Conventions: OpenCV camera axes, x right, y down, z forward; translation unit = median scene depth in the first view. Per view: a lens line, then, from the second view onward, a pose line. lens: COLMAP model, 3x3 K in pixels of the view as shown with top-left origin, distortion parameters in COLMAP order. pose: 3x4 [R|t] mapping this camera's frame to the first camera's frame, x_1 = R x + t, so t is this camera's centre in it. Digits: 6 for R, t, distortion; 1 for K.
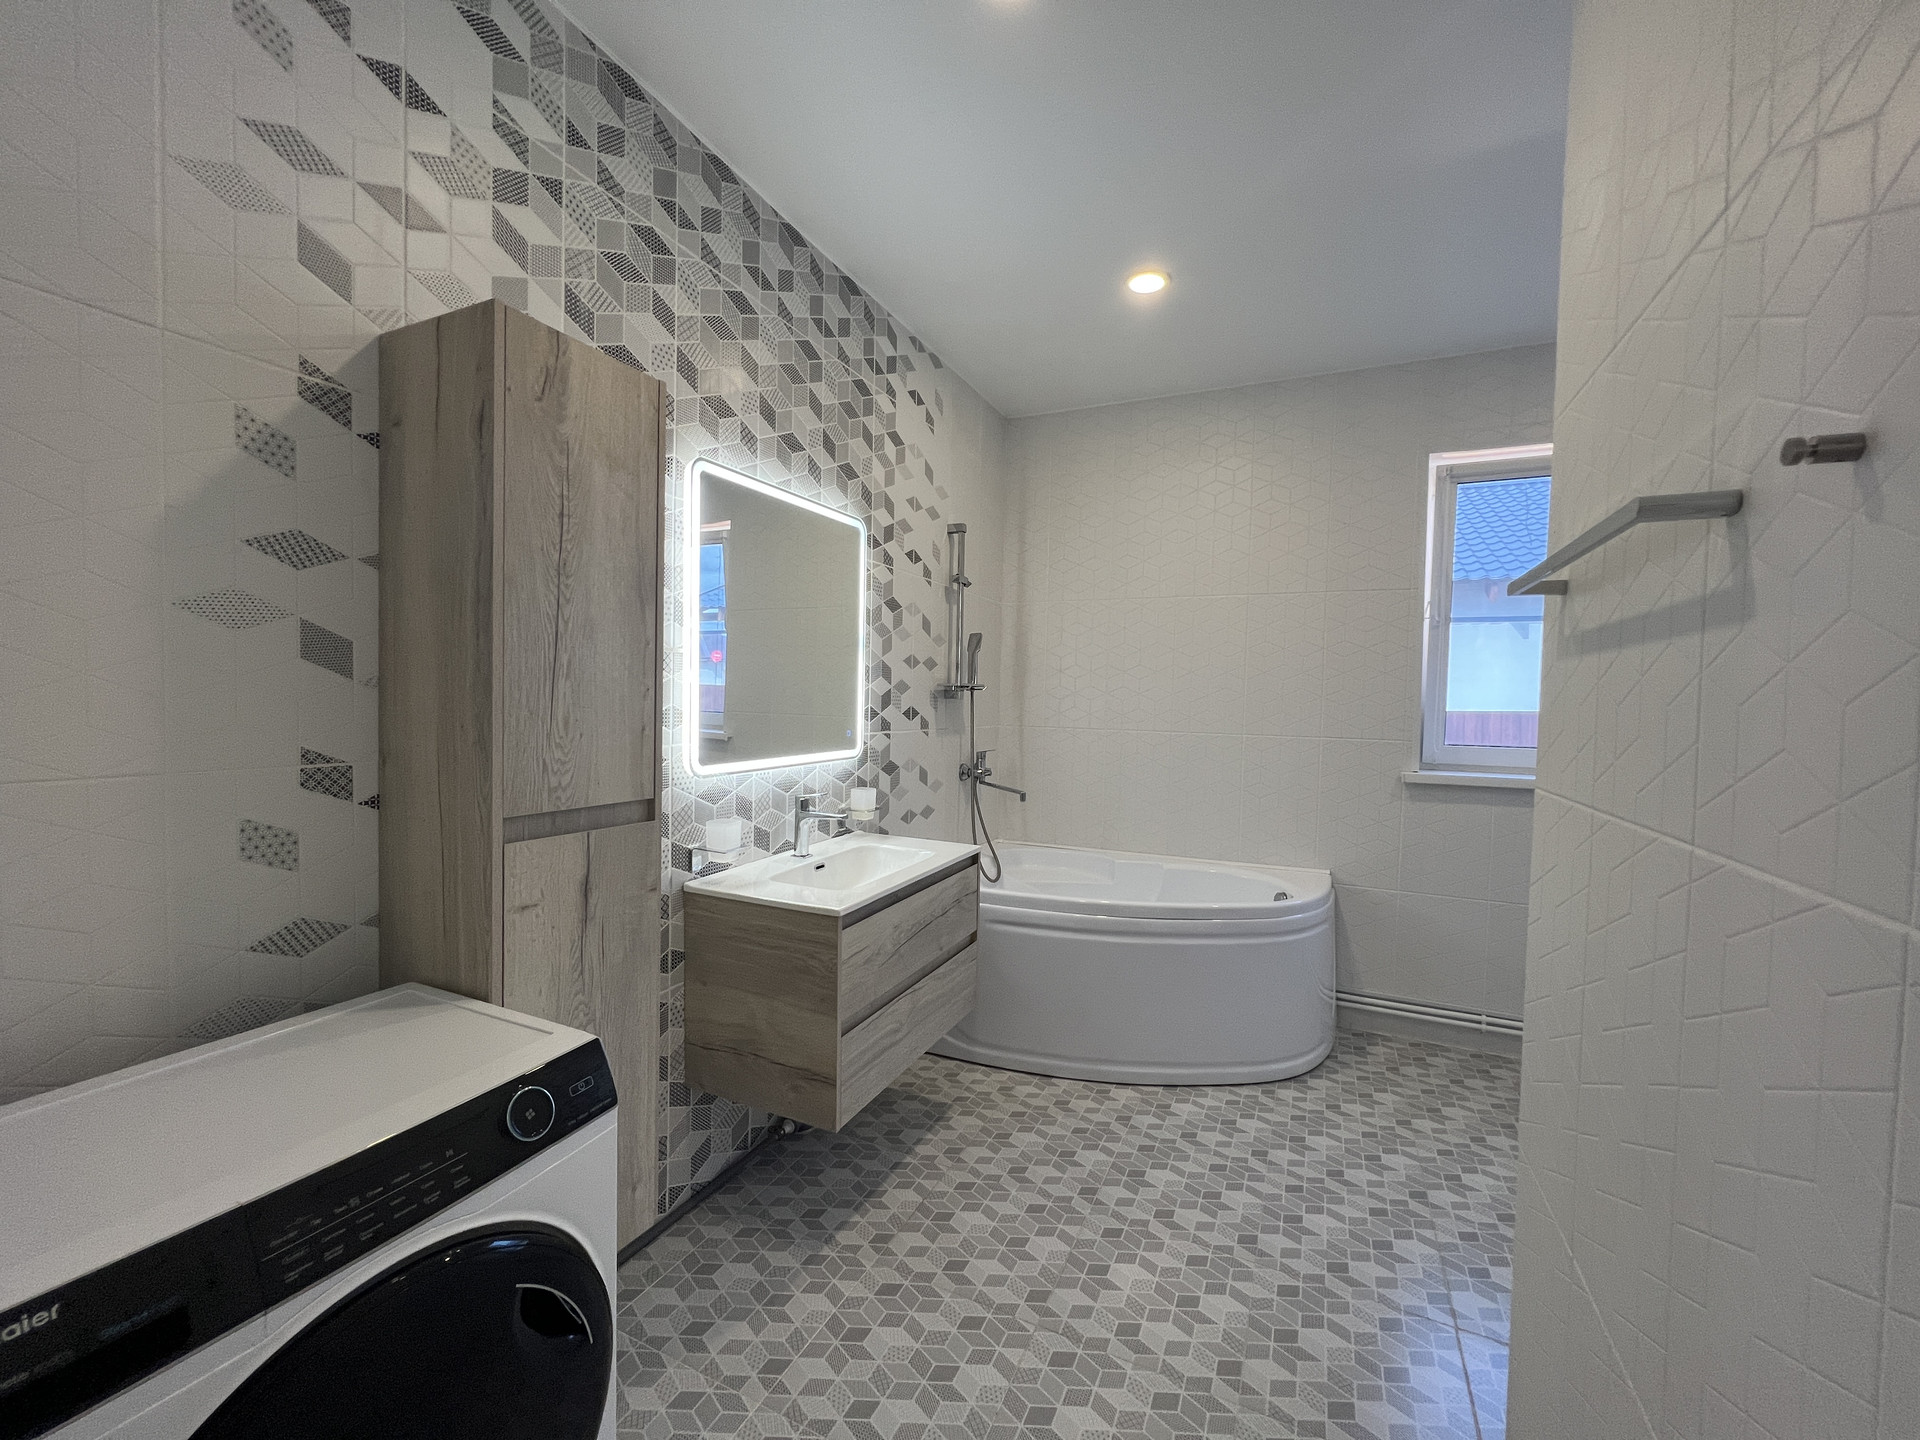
lens RADIAL K [[767.6, 0, 956.0], [0, 767.6, 715.3], [0, 0, 1]] dist [-0.002548, 0.000771]
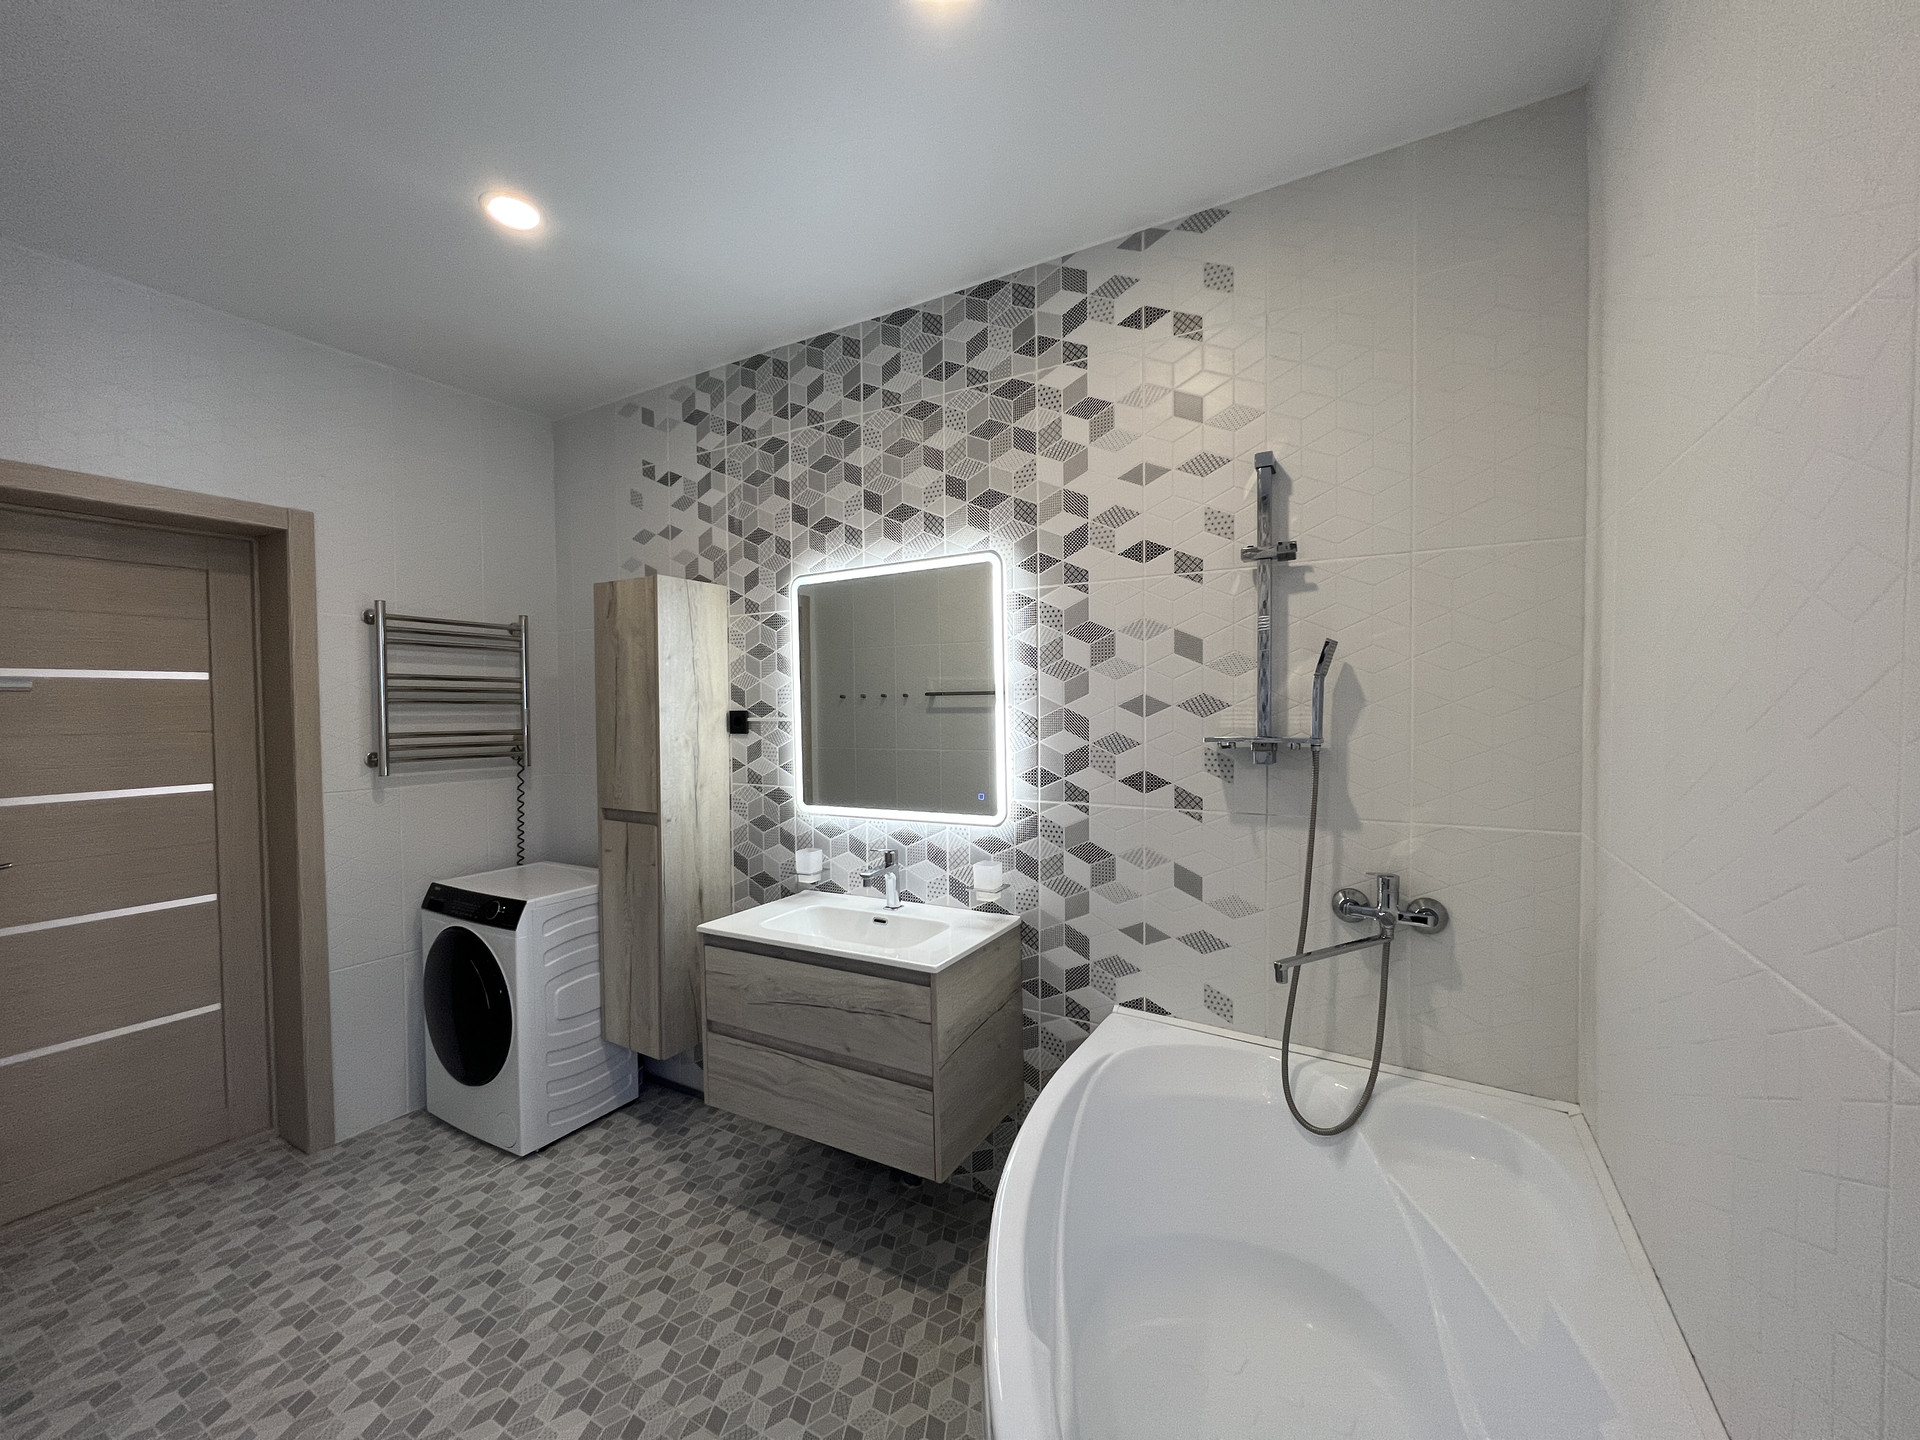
lens RADIAL K [[767.6, 0, 956.9], [0, 767.6, 715.5], [0, 0, 1]] dist [-0.002548, 0.000771]
pose [[-0.080670, -0.006132, -0.996722, 0.712351], [-0.012284, 0.999911, -0.005157, -0.062627], [0.996665, 0.011827, -0.080738, 1.000689]]
